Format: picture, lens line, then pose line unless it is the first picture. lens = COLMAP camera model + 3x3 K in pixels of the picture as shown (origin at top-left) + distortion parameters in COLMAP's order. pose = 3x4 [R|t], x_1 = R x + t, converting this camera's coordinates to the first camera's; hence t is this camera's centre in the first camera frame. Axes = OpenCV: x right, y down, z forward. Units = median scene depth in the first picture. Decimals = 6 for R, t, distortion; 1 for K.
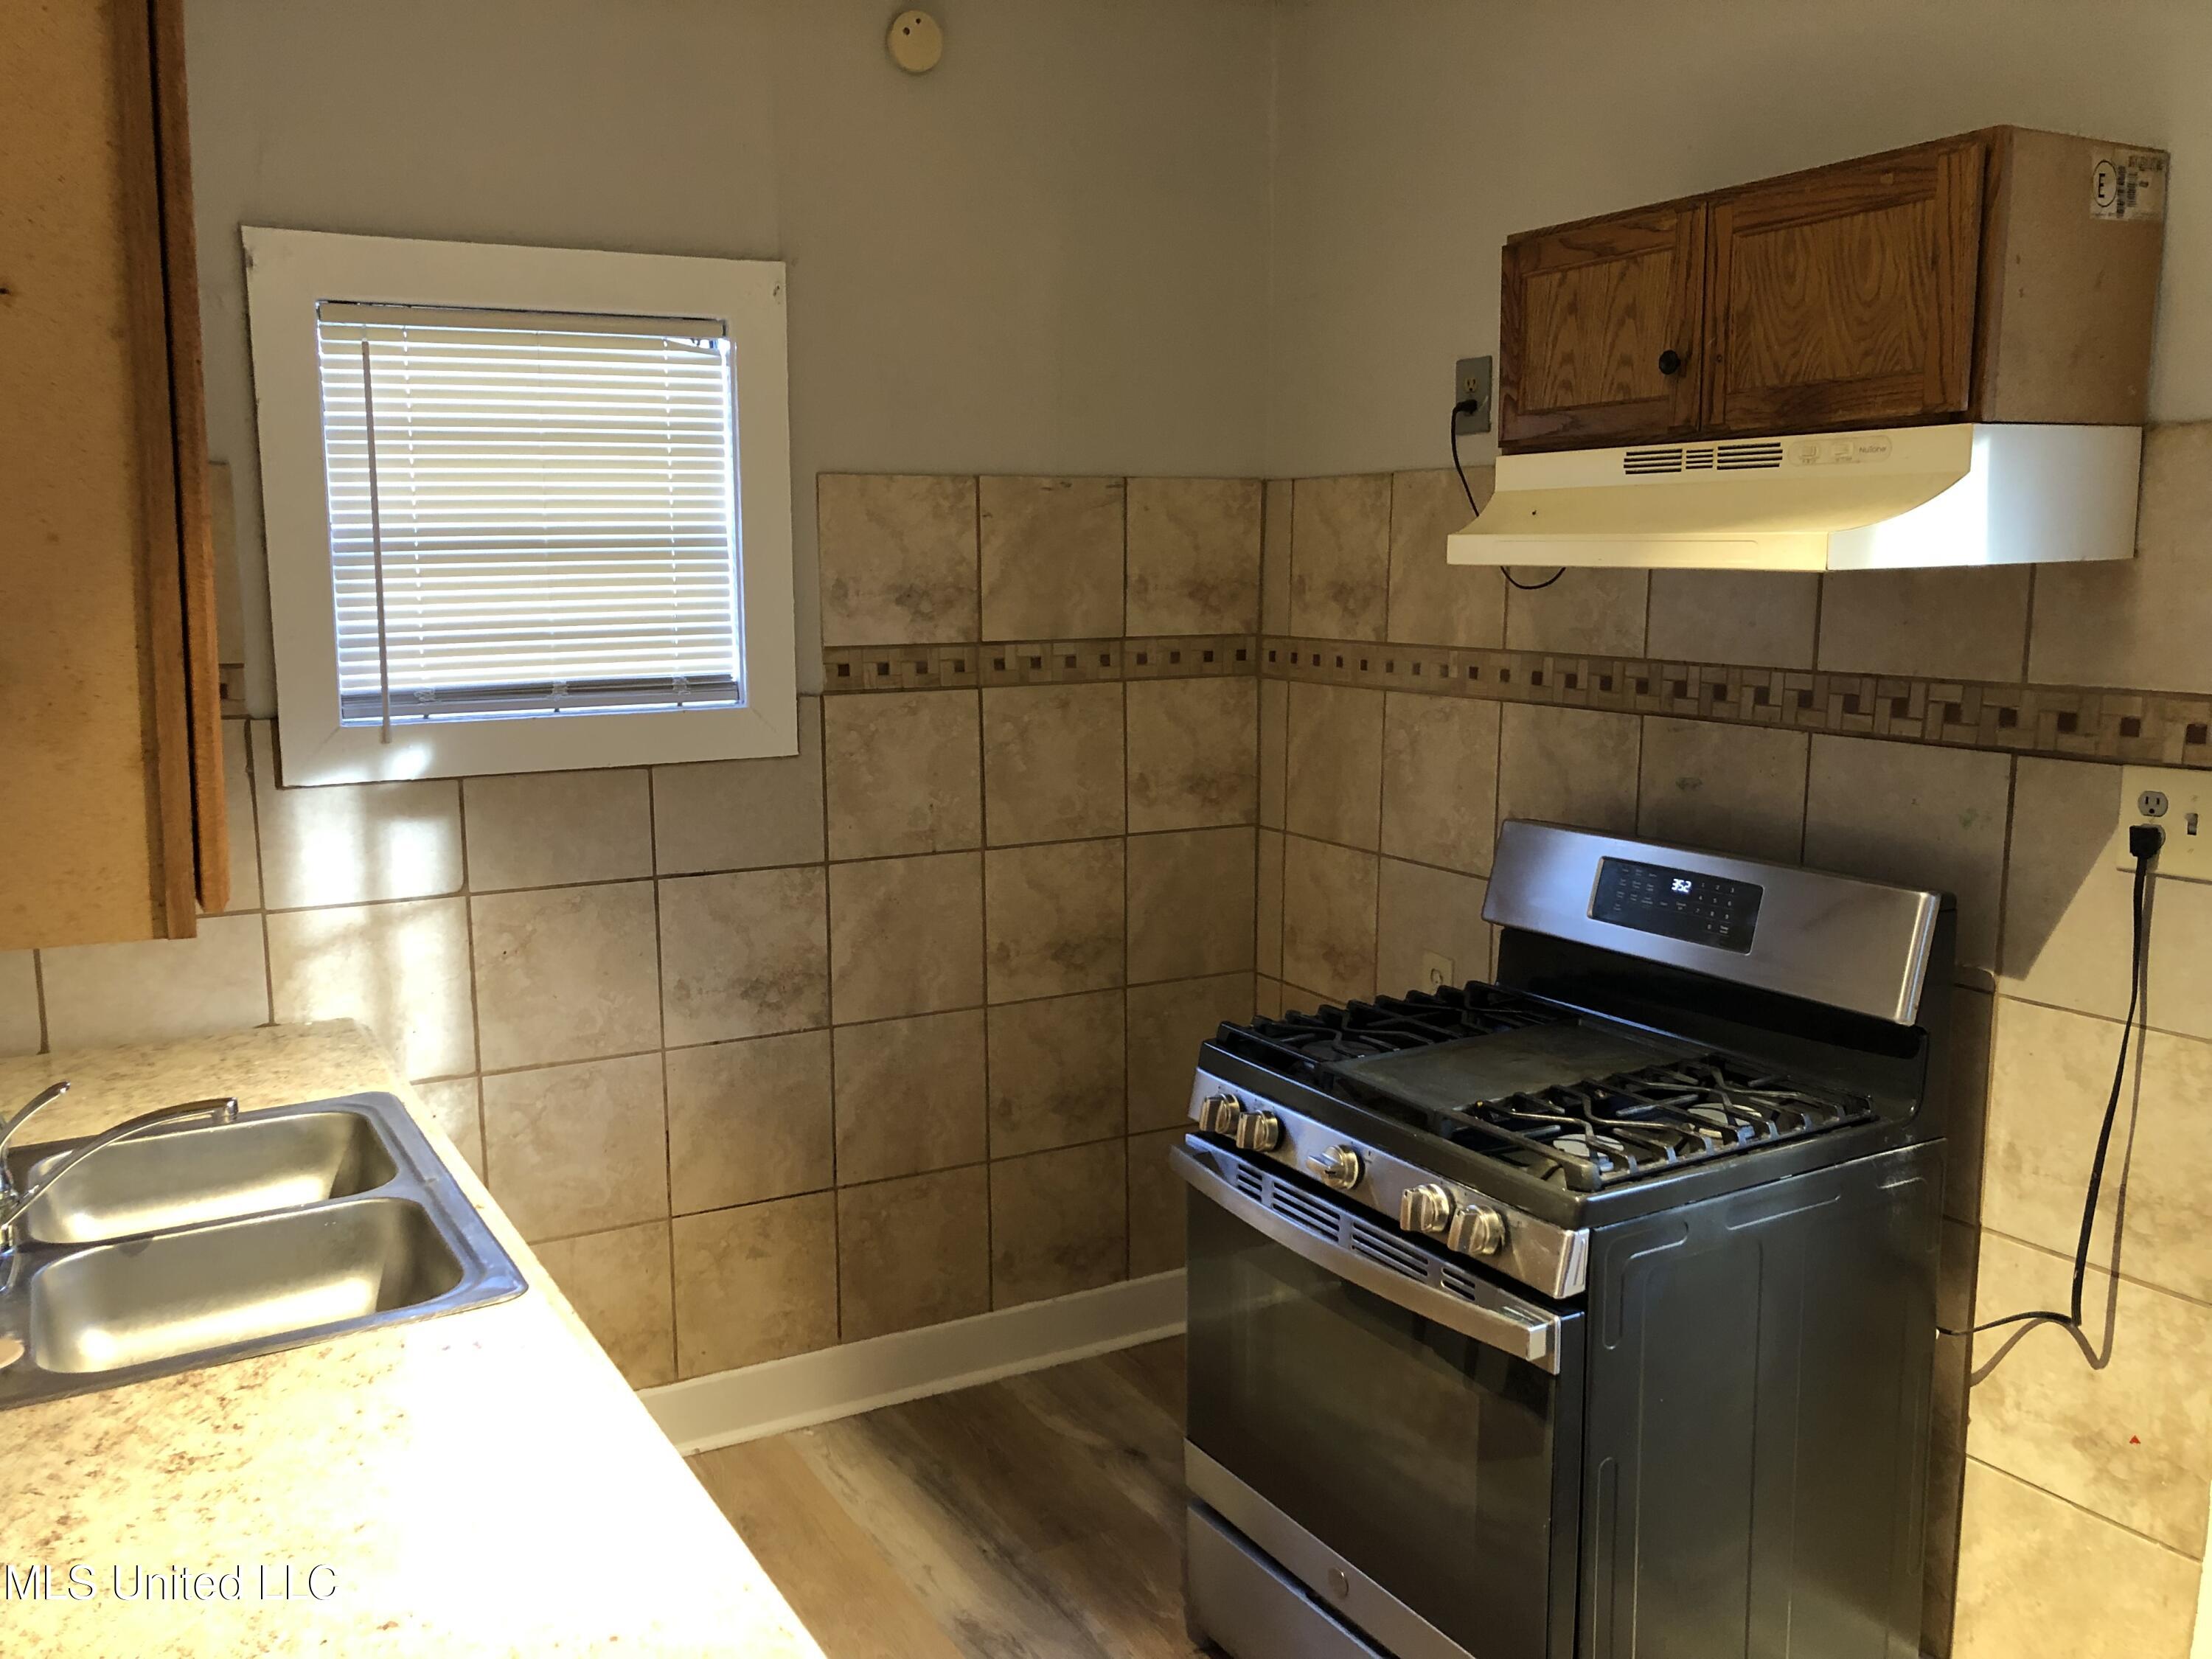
lens RADIAL K [[1786.4, 0, 1095.2], [0, 1786.4, 831.3], [0, 0, 1]] dist [0.043135, -0.051281]
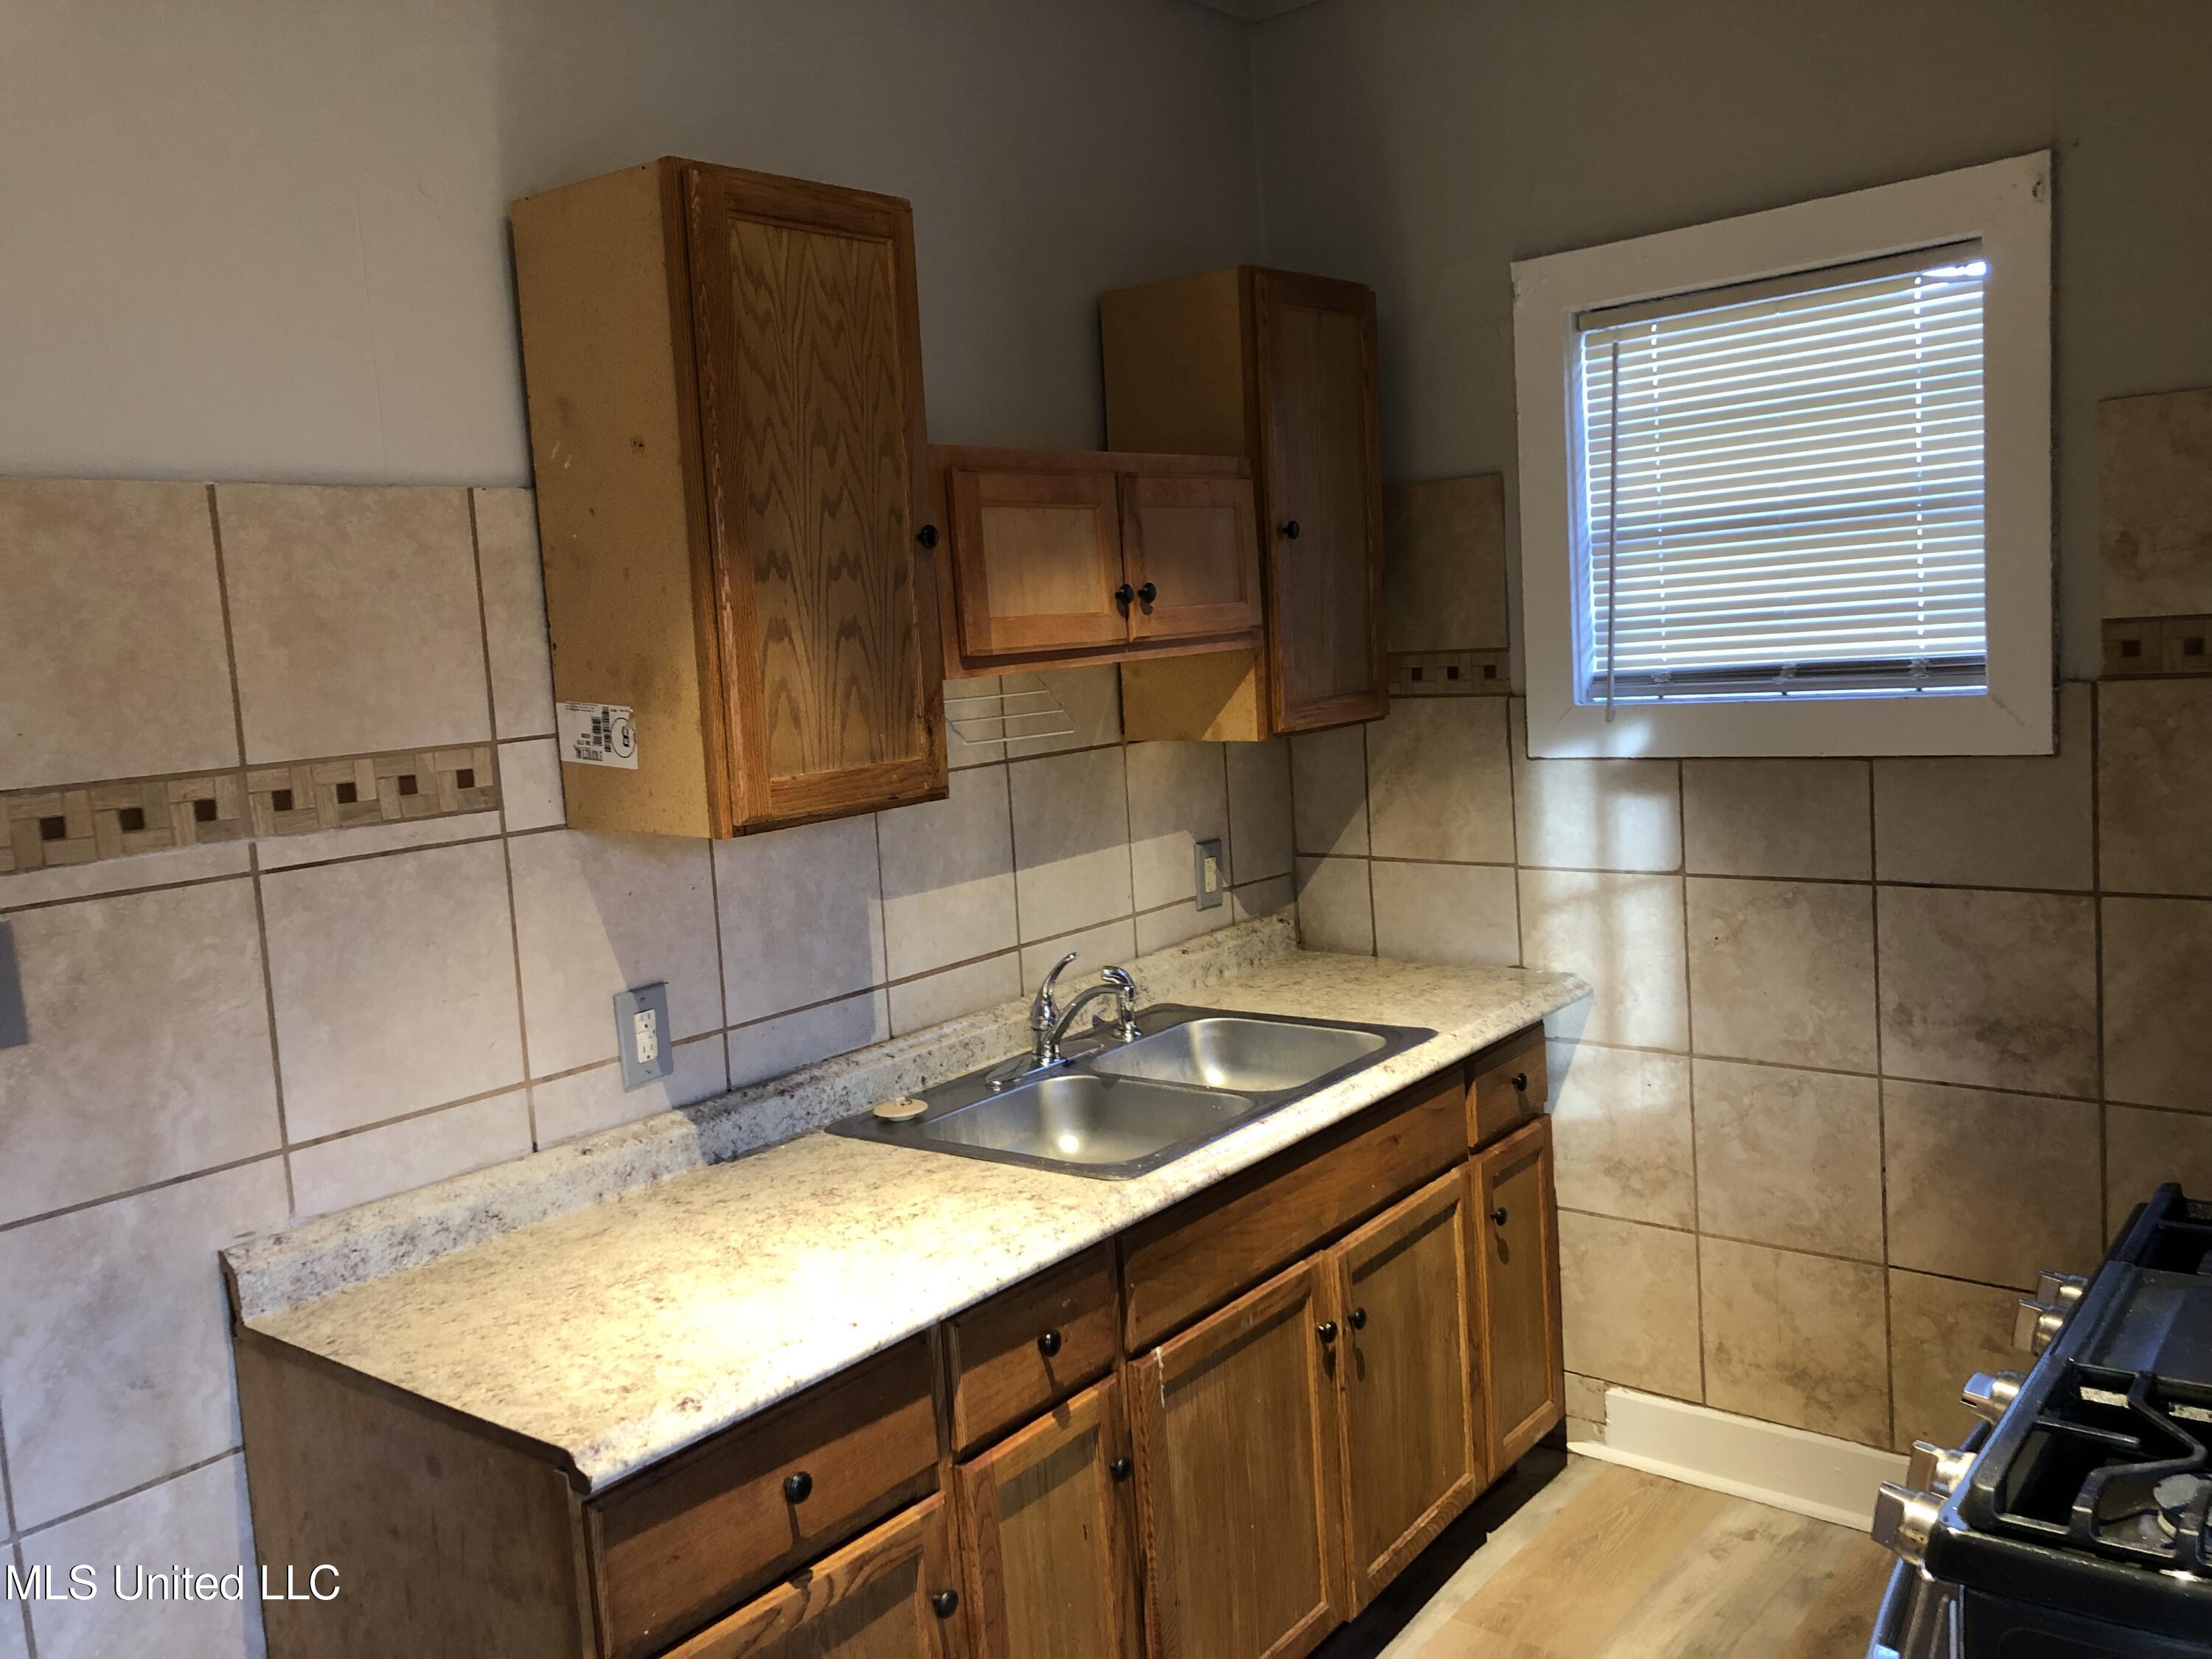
lens RADIAL K [[1786.4, 0, 1097.0], [0, 1786.4, 819.5], [0, 0, 1]] dist [0.043135, -0.051281]
pose [[0.358374, 0.087614, -0.929458, 0.451804], [-0.074072, 0.995116, 0.065243, -0.035796], [0.930635, 0.045465, 0.363113, 0.314623]]
